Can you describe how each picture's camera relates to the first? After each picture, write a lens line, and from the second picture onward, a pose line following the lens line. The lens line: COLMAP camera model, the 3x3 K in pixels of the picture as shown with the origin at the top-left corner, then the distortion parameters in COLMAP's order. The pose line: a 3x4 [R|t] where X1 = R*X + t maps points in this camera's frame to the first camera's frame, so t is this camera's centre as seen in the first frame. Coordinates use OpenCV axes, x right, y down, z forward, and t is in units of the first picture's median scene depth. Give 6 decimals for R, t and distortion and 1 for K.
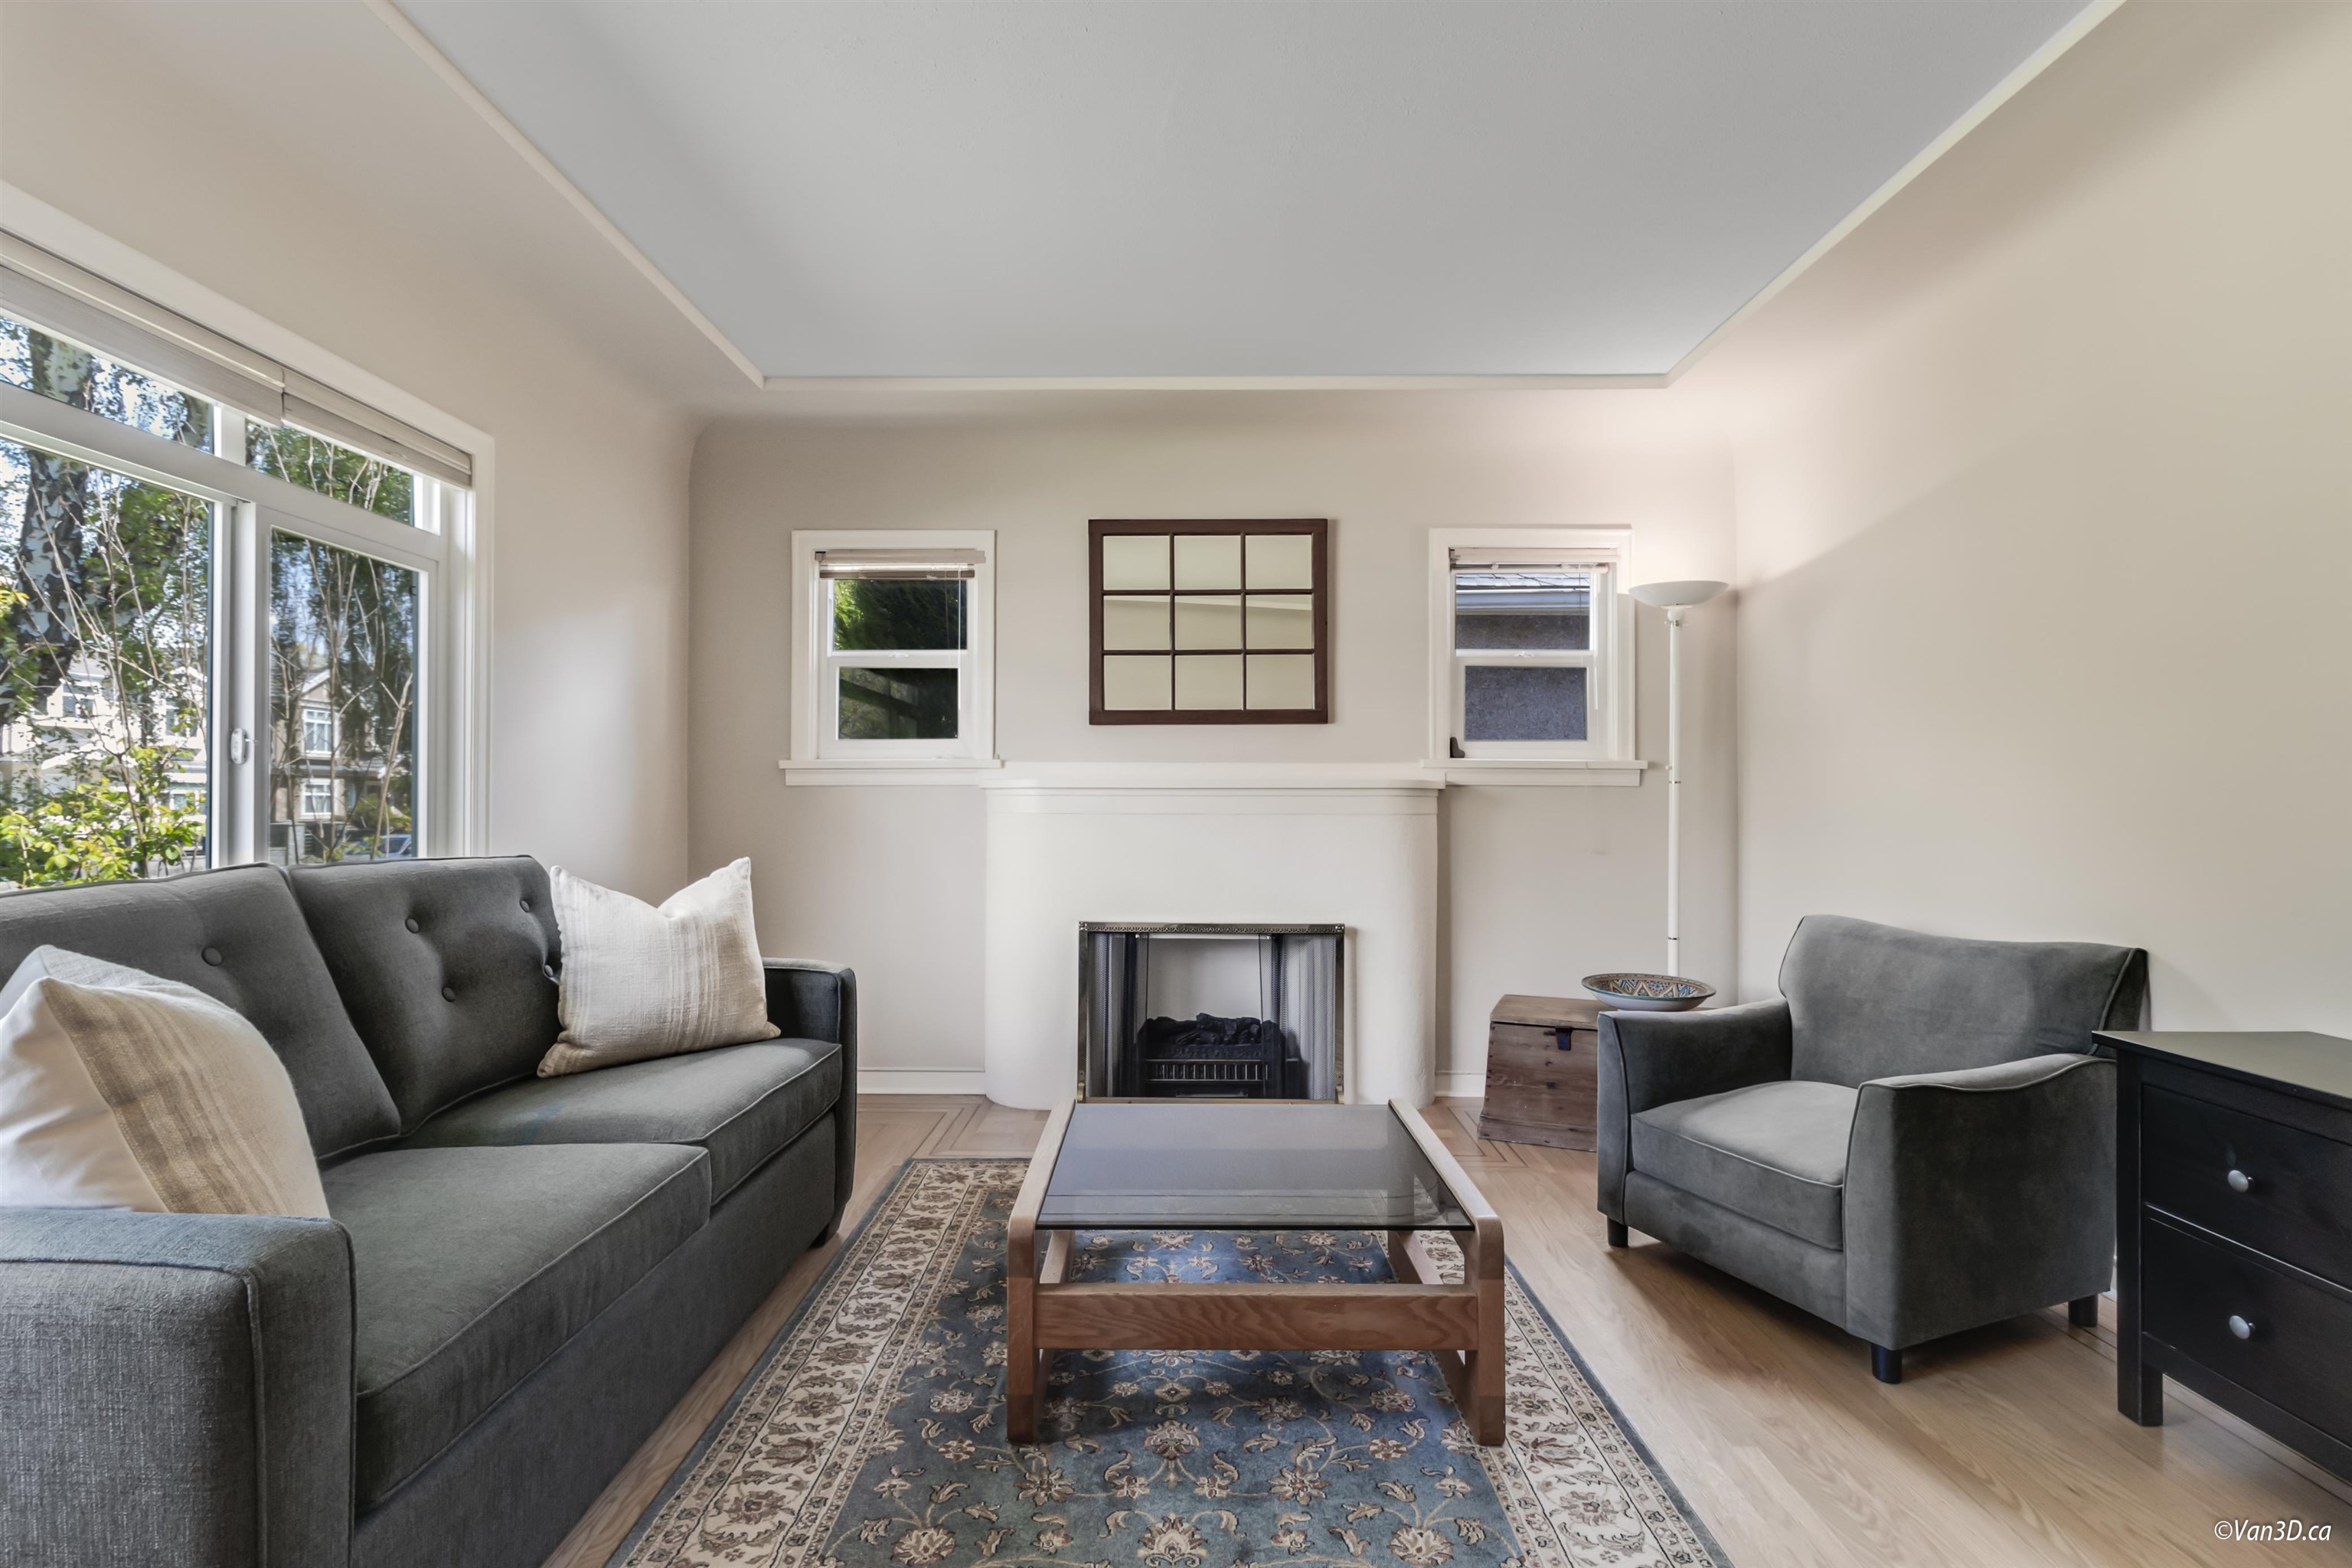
lens RADIAL K [[1102.2, 0, 1176.0], [0, 1102.2, 784.0], [0, 0, 1]] dist [0.003322, 0.000691]
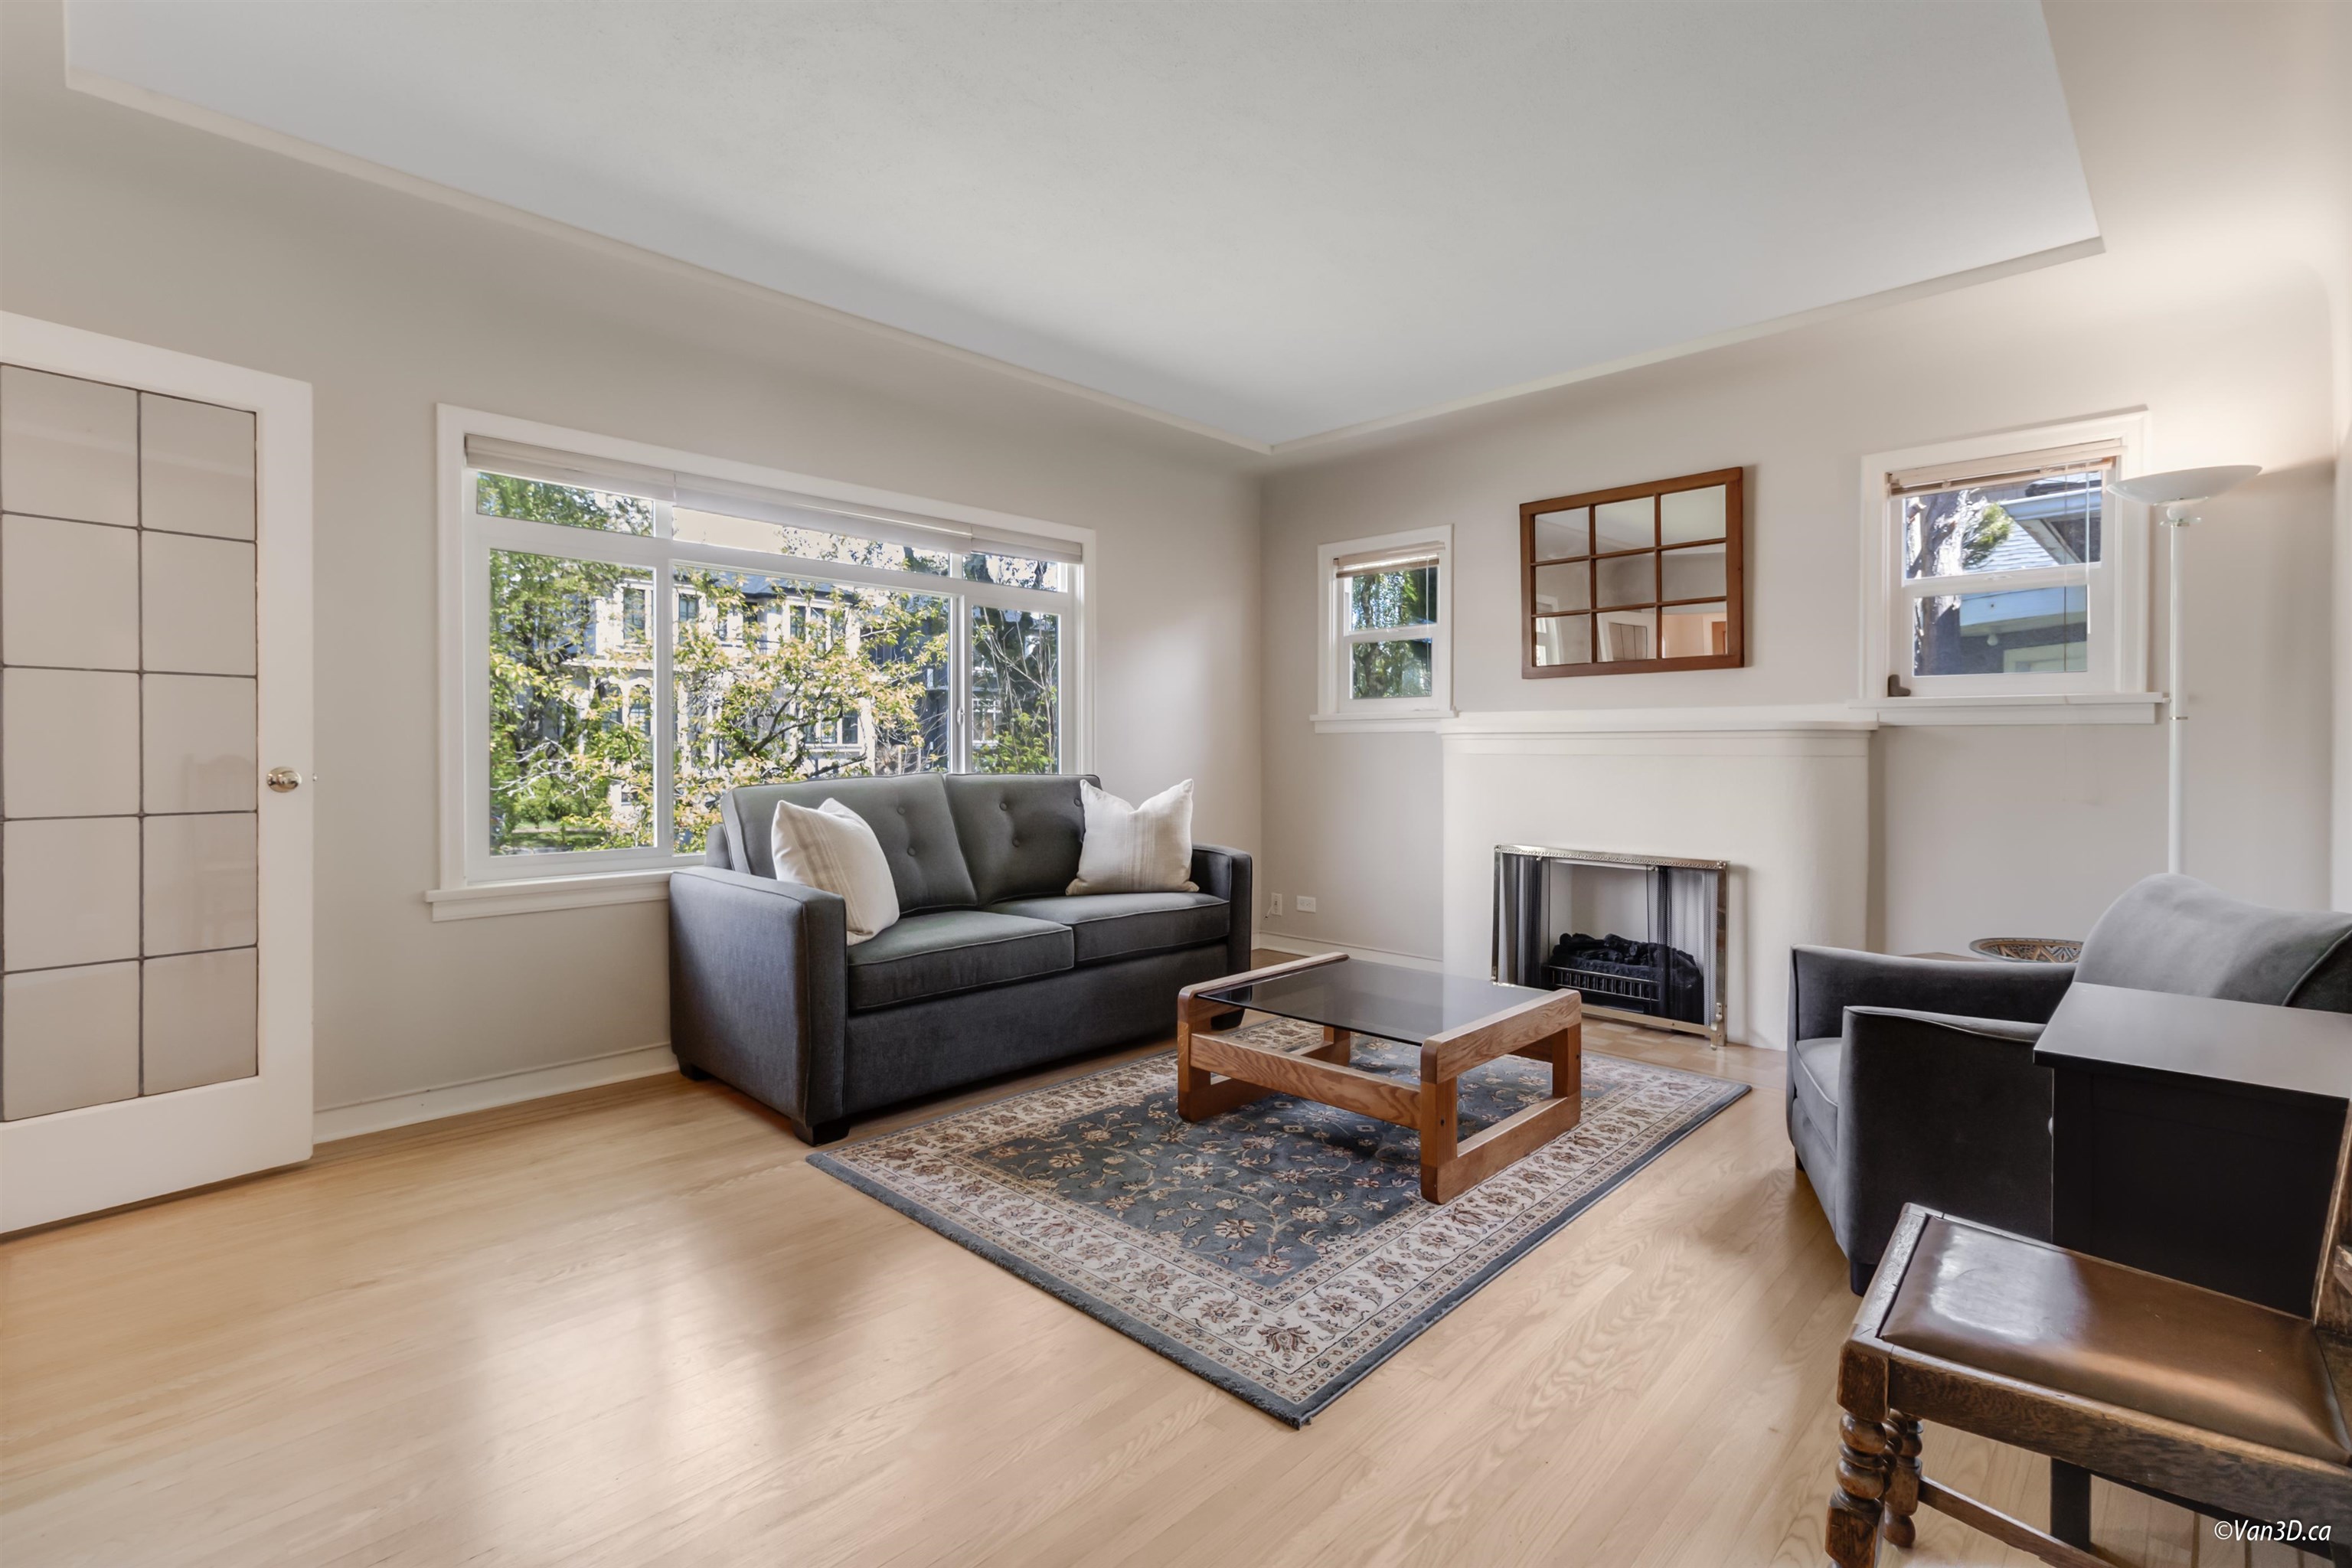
lens RADIAL K [[1083.0, 0, 1170.6], [0, 1083.0, 753.3], [0, 0, 1]] dist [0.001714, 0.000447]
pose [[0.719669, 0.002380, -0.694313, 0.496725], [0.010561, 0.999841, 0.014373, 0.005302], [0.694237, -0.017676, 0.719529, -0.100299]]
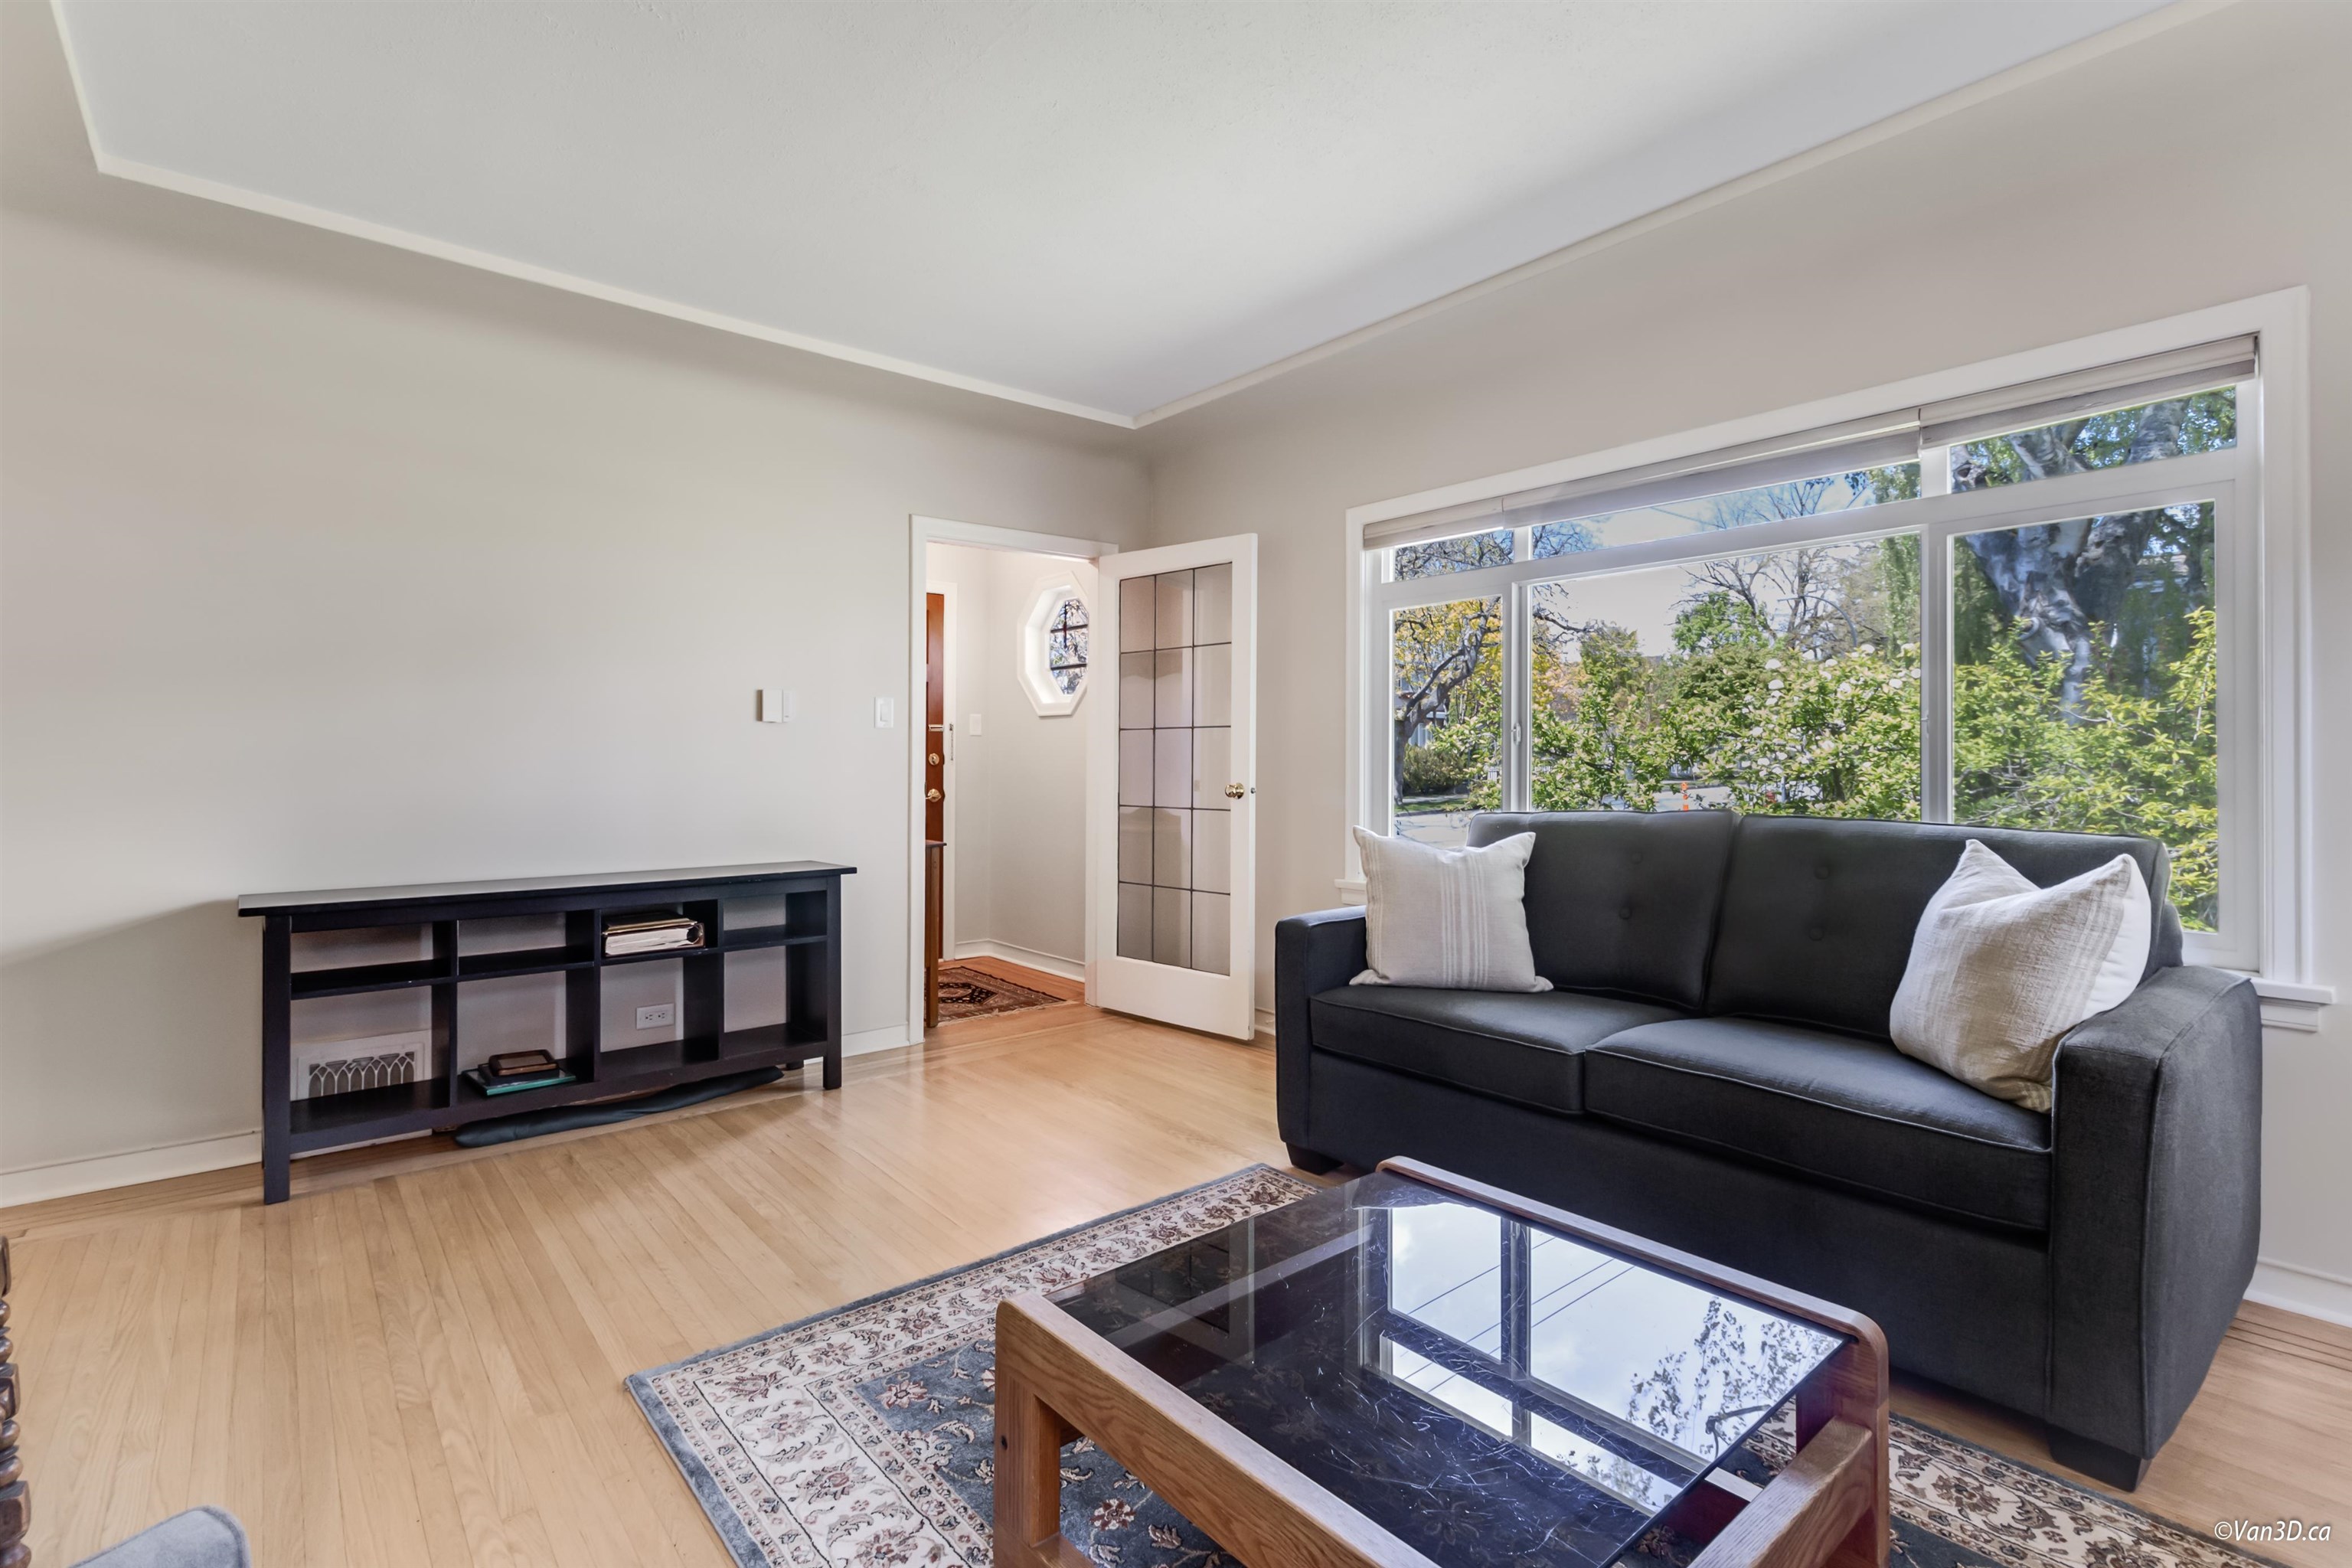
lens RADIAL K [[1083.0, 0, 1170.6], [0, 1083.0, 753.3], [0, 0, 1]] dist [0.001714, 0.000447]
pose [[-0.763512, -0.008166, -0.645742, 0.353888], [0.006900, 0.999760, -0.020800, 0.010913], [0.645757, -0.020337, -0.763272, 0.841389]]
